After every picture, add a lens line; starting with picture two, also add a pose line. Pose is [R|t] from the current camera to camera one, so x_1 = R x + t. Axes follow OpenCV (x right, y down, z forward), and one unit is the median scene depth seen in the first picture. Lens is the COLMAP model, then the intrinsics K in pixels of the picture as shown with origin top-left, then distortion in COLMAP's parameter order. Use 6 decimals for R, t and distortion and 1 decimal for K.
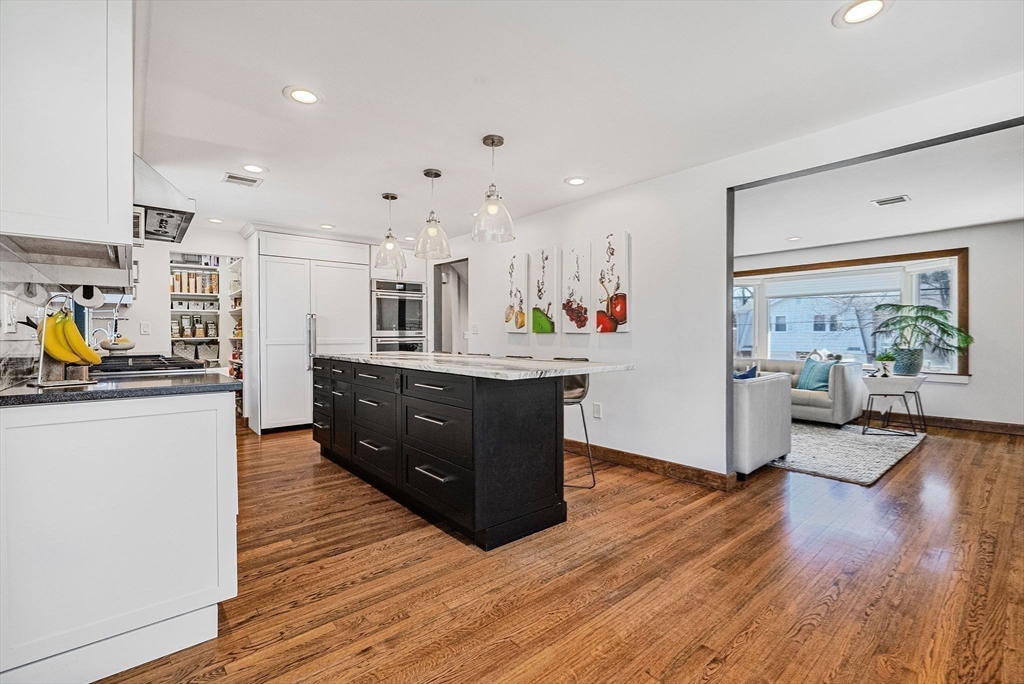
lens RADIAL K [[457.8, 0, 520.5], [0, 457.8, 342.4], [0, 0, 1]] dist [-0.016082, 0.000732]
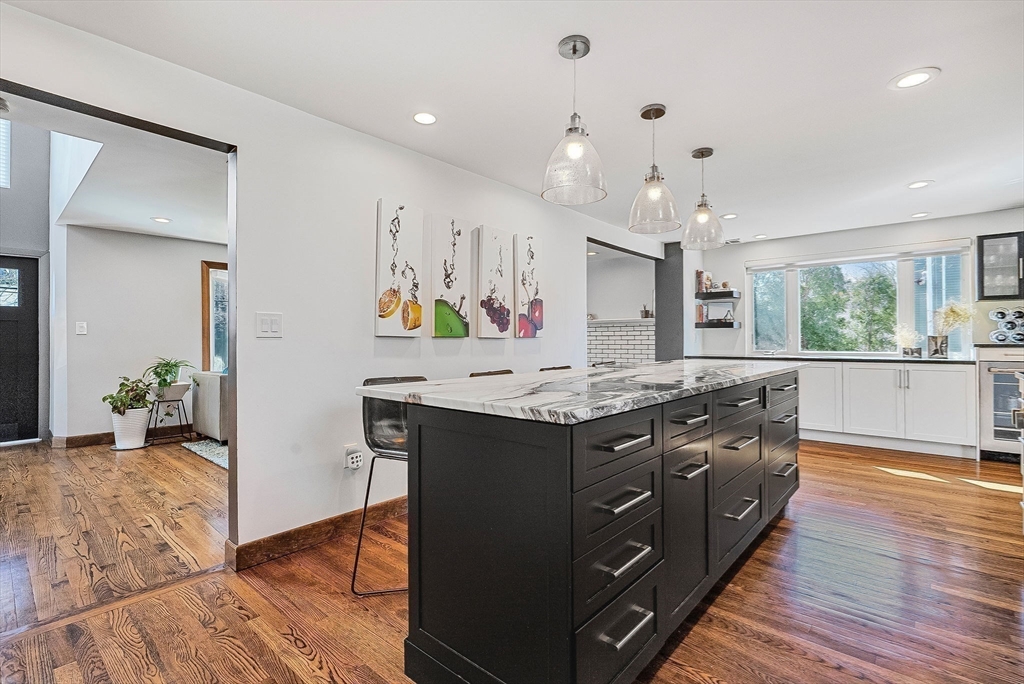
lens RADIAL K [[457.8, 0, 520.9], [0, 457.8, 341.9], [0, 0, 1]] dist [-0.016082, 0.000732]
pose [[-0.131766, 0.000724, 0.991281, -0.616557], [0.022248, 0.999750, 0.002227, -0.012392], [-0.991031, 0.022348, -0.131750, 0.929549]]
